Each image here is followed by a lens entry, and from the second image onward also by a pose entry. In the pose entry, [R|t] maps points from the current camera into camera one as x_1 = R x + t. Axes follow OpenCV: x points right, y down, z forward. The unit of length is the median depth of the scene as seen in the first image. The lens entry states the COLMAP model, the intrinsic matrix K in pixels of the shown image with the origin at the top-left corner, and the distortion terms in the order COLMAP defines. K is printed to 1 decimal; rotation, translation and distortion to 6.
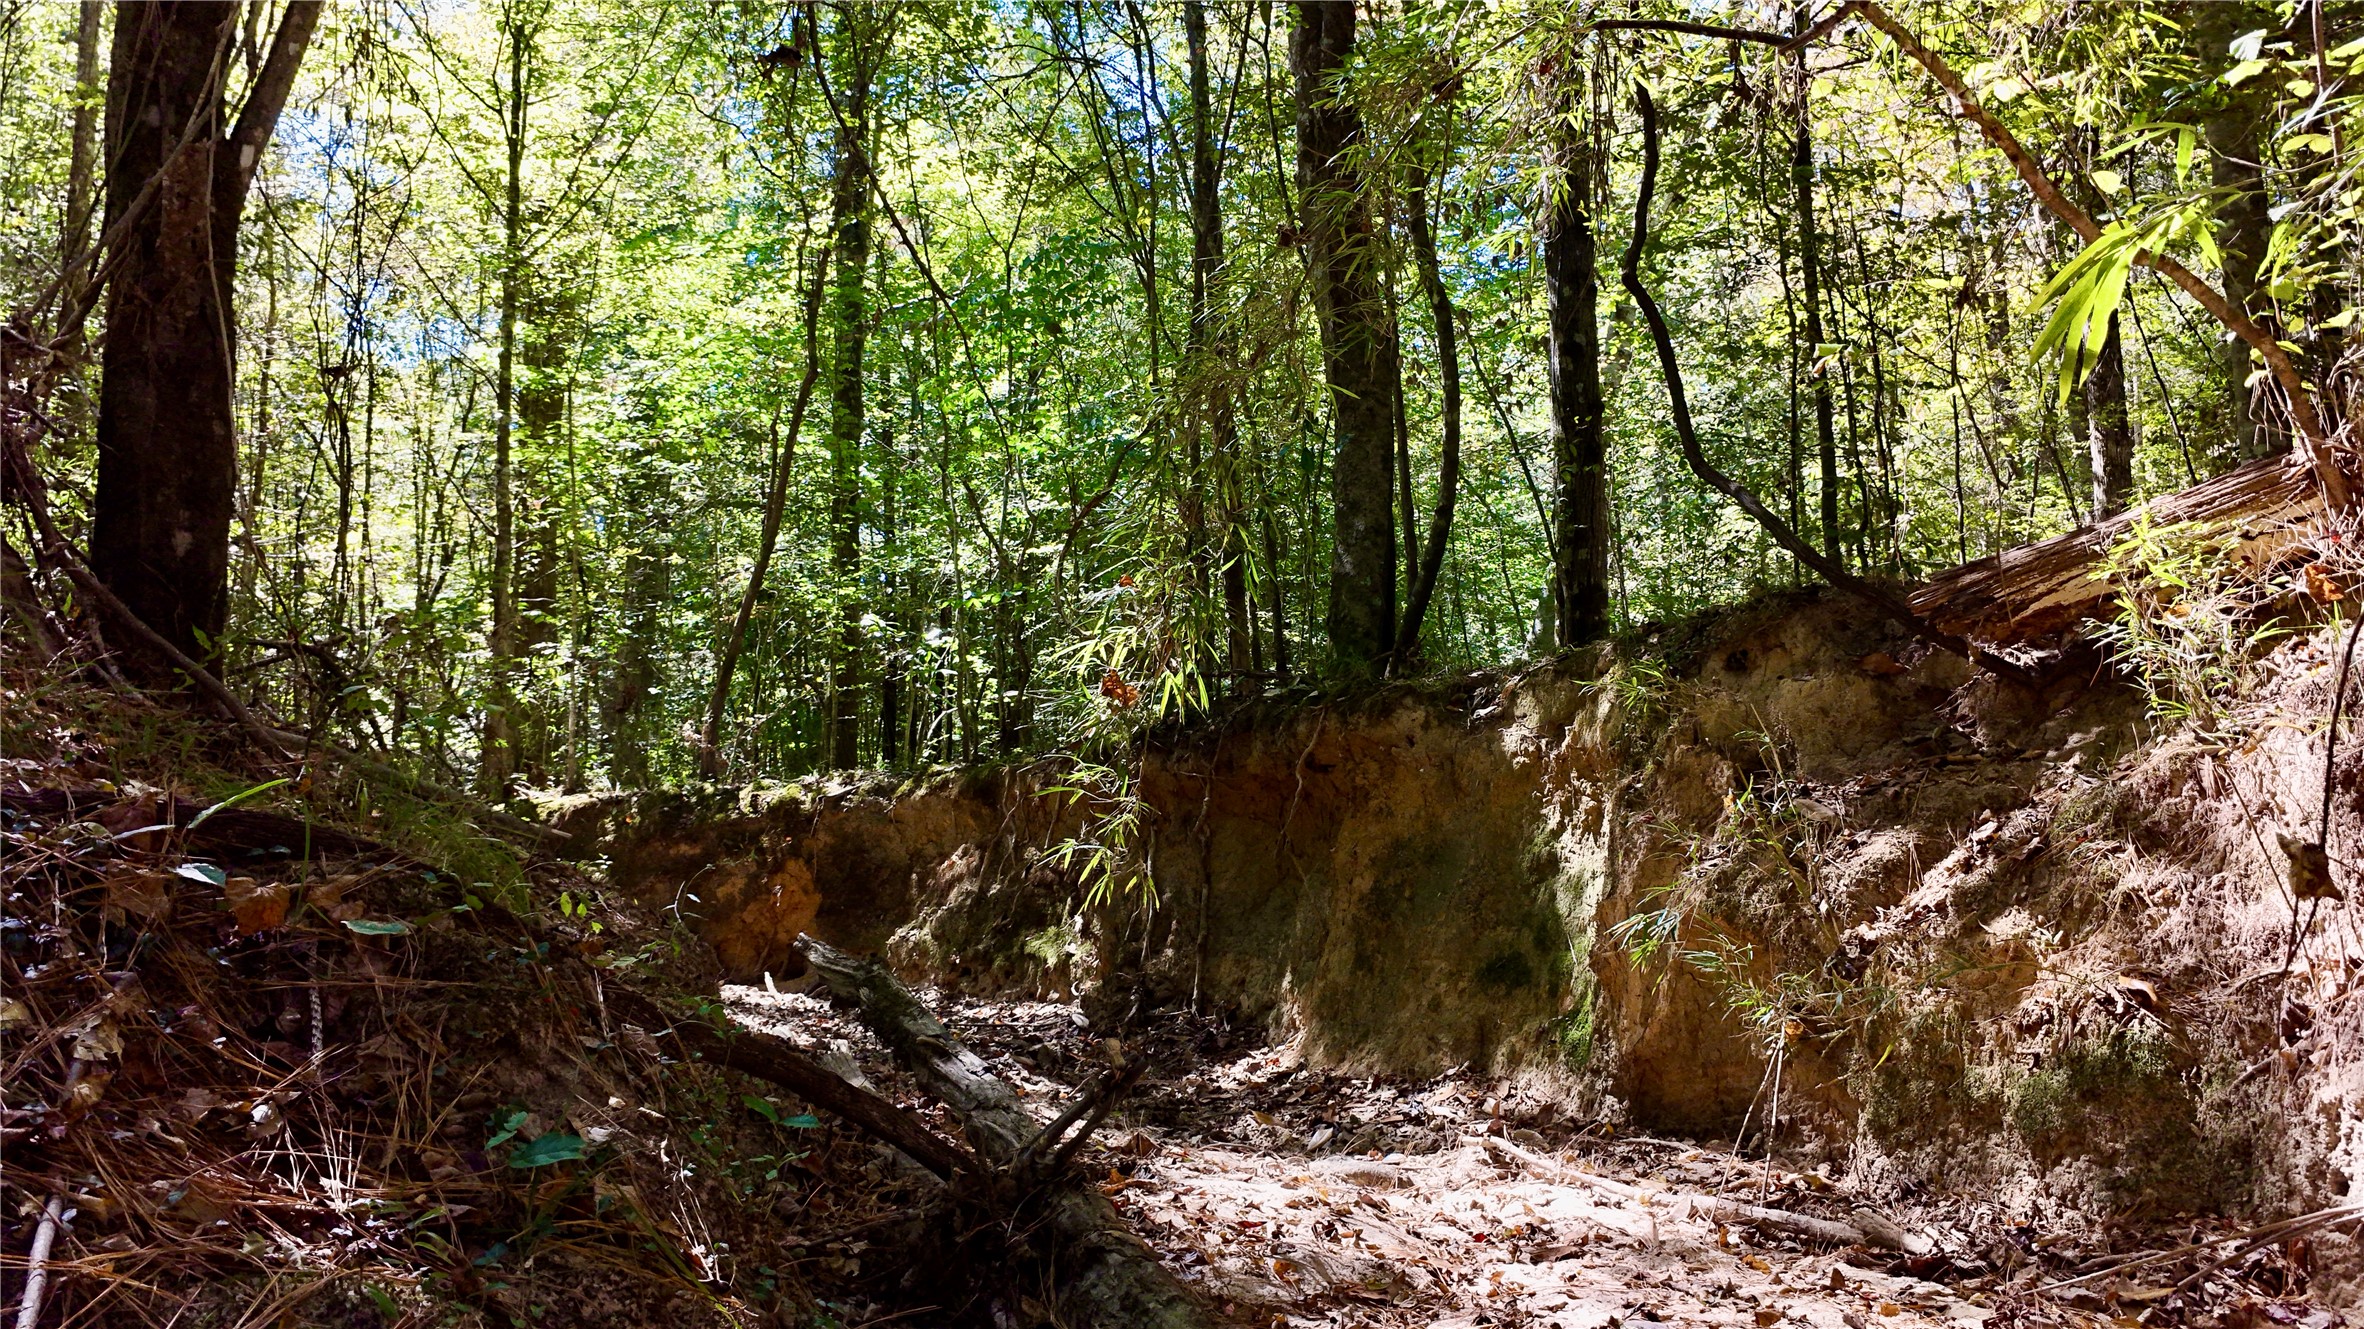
lens RADIAL K [[1742.7, 0, 1185.3], [0, 1742.7, 662.5], [0, 0, 1]] dist [-0.044365, -0.002579]
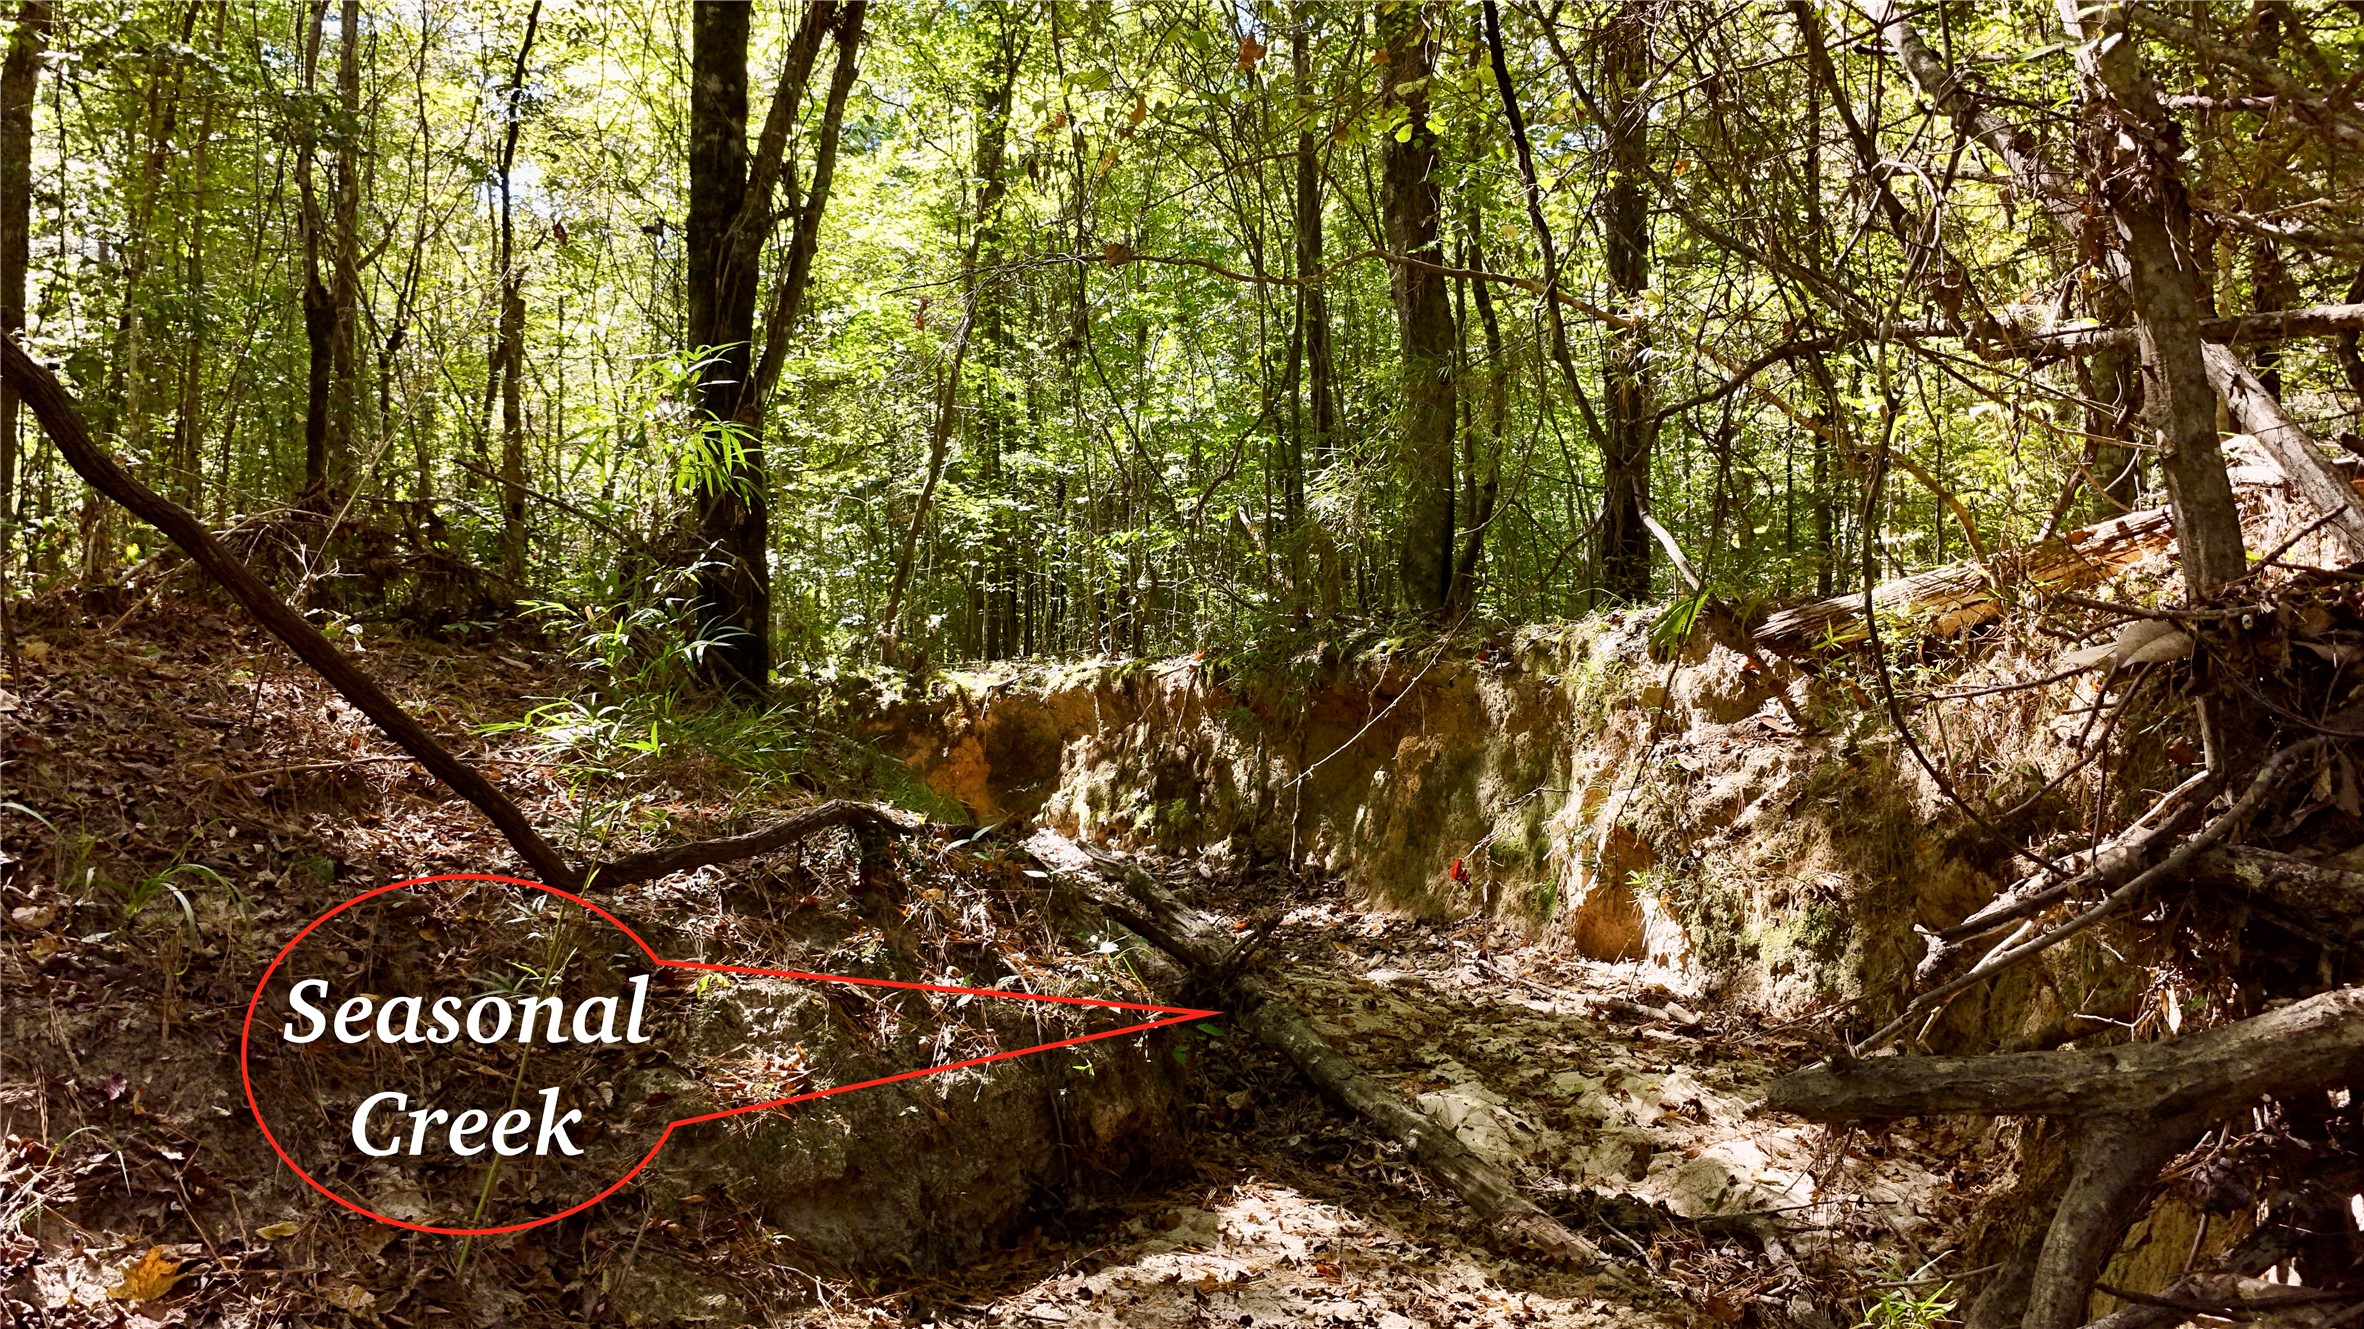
lens RADIAL K [[1742.7, 0, 1179.0], [0, 1742.7, 665.3], [0, 0, 1]] dist [-0.044365, -0.002579]
pose [[0.998508, 0.012048, -0.053255, -0.021540], [-0.006894, 0.995365, 0.095920, -0.158482], [0.054164, -0.095410, 0.993963, -0.621223]]
